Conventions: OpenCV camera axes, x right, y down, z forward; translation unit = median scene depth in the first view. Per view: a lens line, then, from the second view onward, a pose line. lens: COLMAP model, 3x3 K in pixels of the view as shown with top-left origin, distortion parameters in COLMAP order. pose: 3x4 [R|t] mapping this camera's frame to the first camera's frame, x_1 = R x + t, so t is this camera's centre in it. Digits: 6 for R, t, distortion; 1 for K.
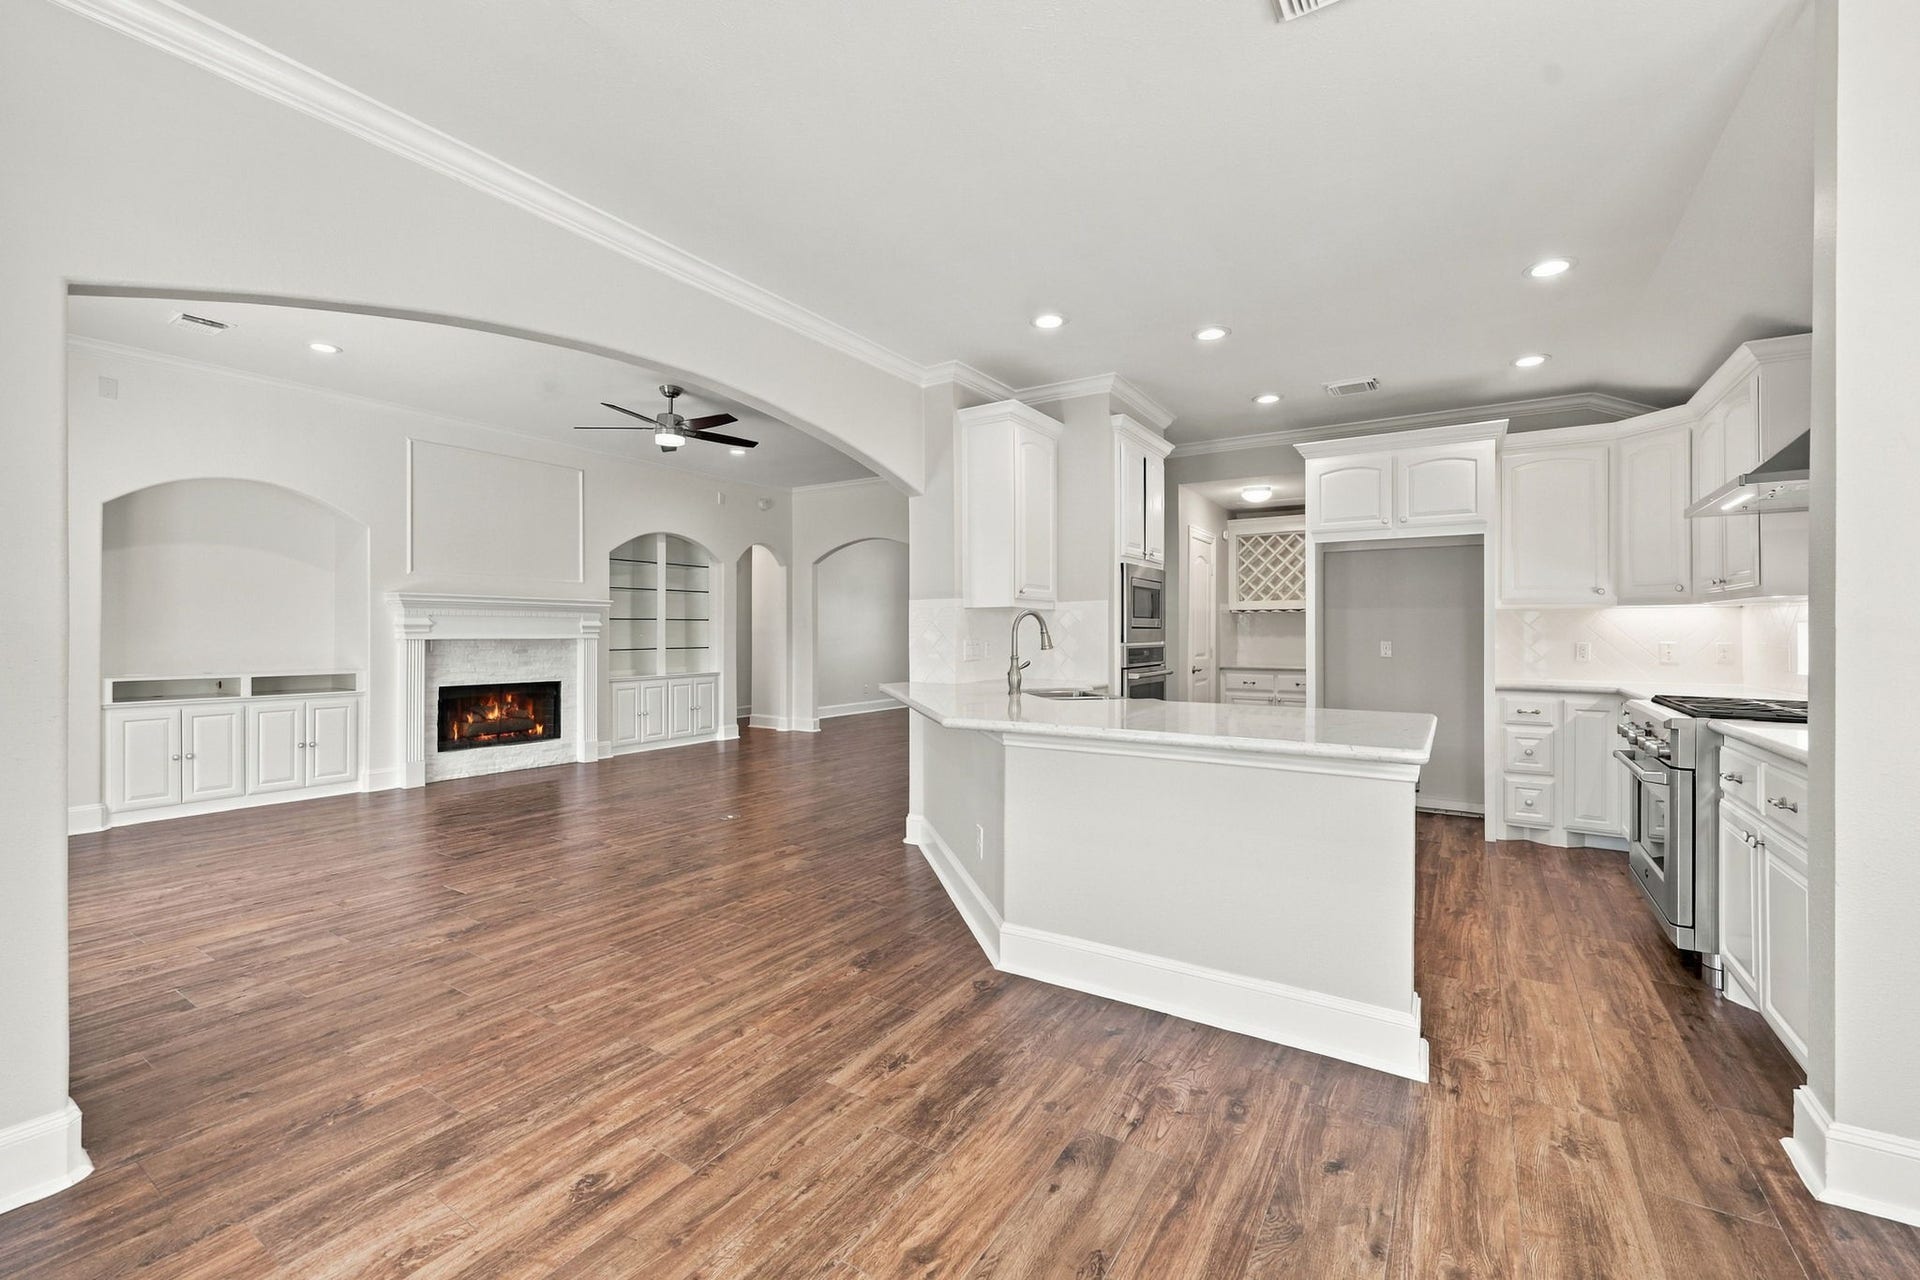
lens RADIAL K [[788.6, 0, 962.2], [0, 788.6, 632.8], [0, 0, 1]] dist [0.000321, -0.000026]
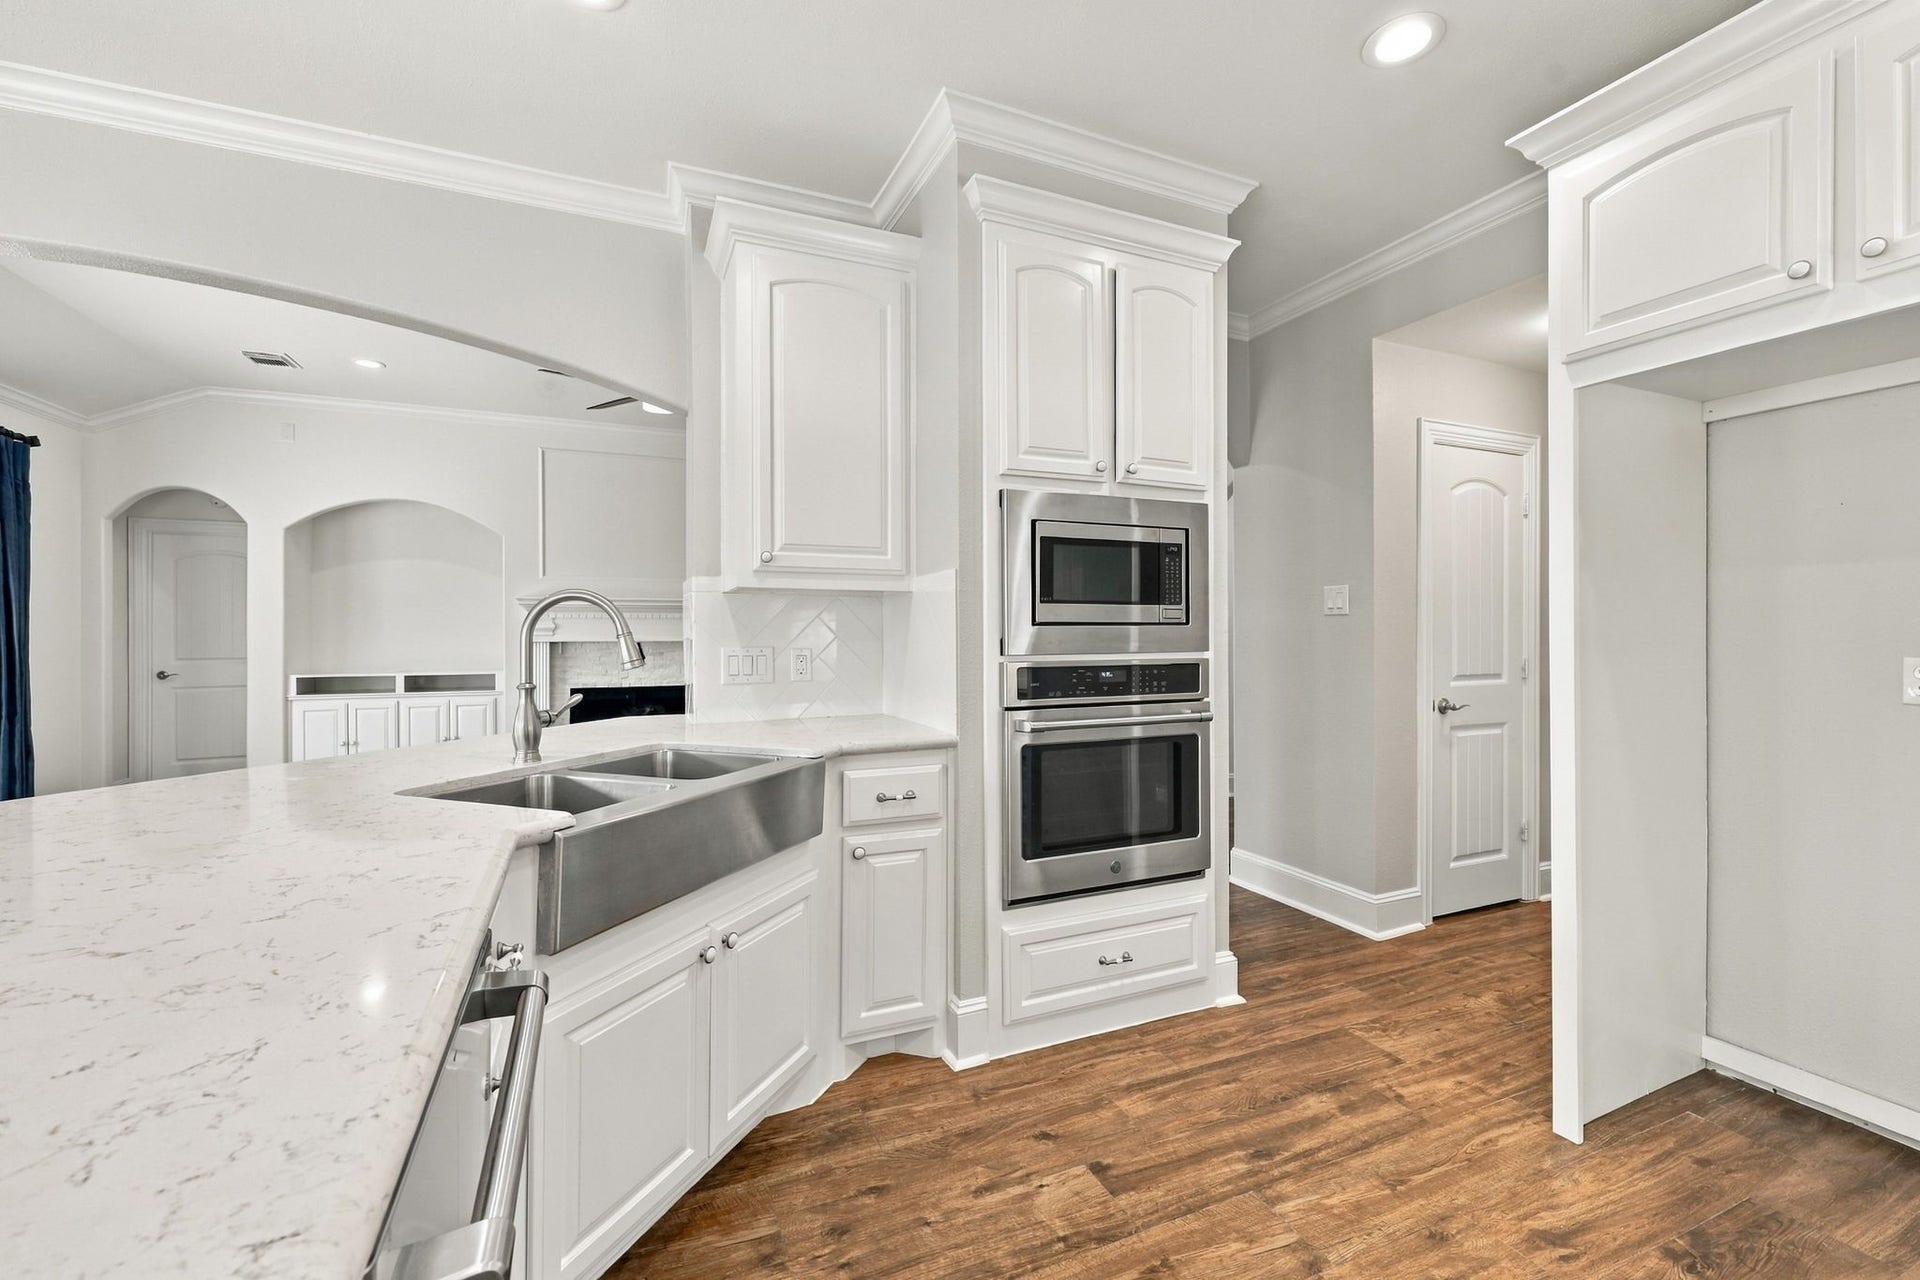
lens RADIAL K [[788.6, 0, 962.2], [0, 788.6, 632.8], [0, 0, 1]] dist [0.000321, -0.000026]
pose [[0.837752, -0.004004, -0.546037, 0.337050], [0.004567, 0.999990, -0.000327, -0.000484], [0.546033, -0.002220, 0.837761, 0.440712]]
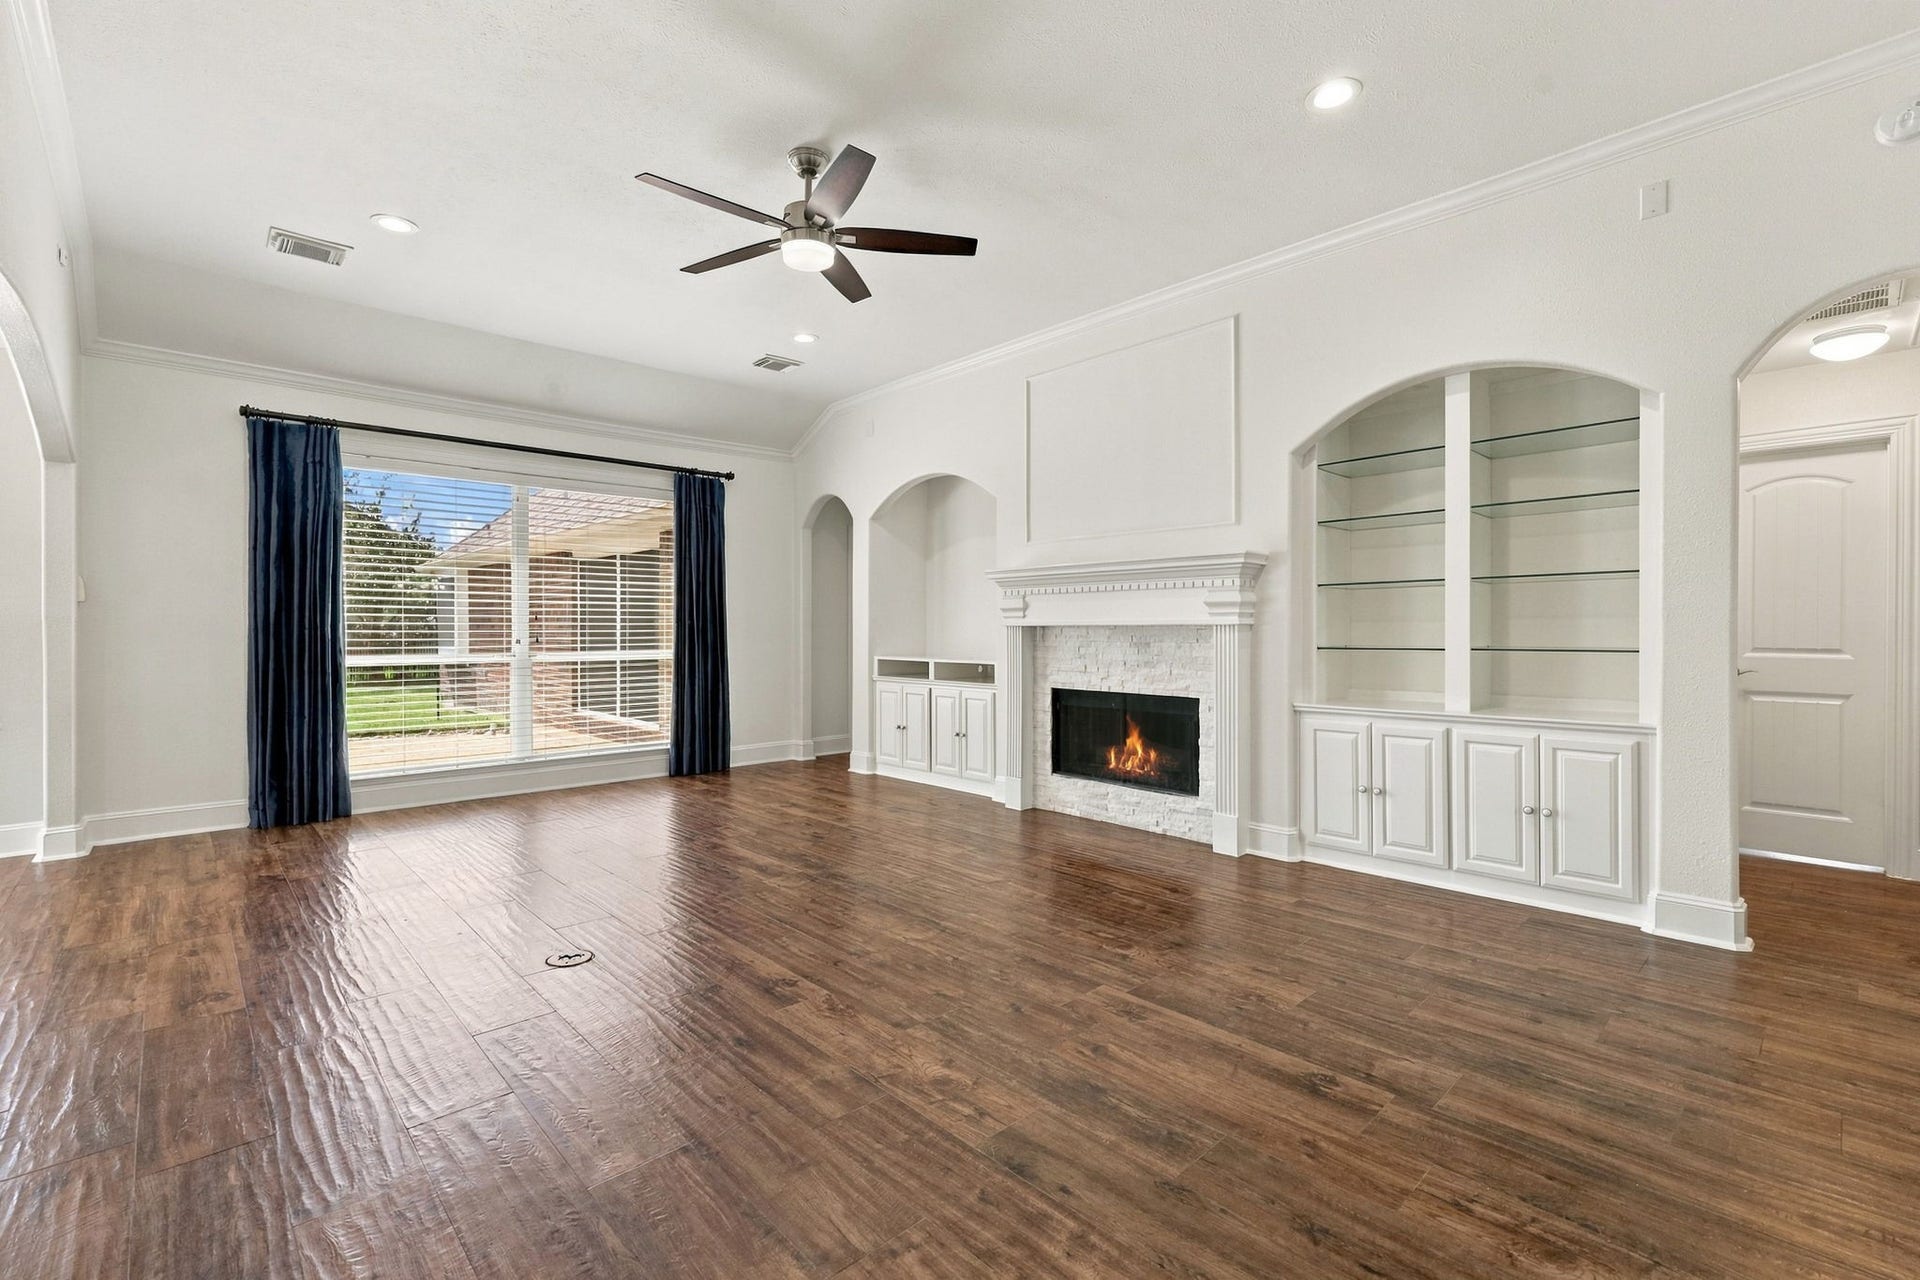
lens RADIAL K [[824.1, 0, 955.4], [0, 824.1, 625.4], [0, 0, 1]] dist [-0.017147, -0.000050]
pose [[-0.230582, -0.005042, -0.973040, 0.145966], [0.000518, 0.999986, -0.005304, 0.012604], [0.973053, -0.001727, -0.230576, 1.153206]]
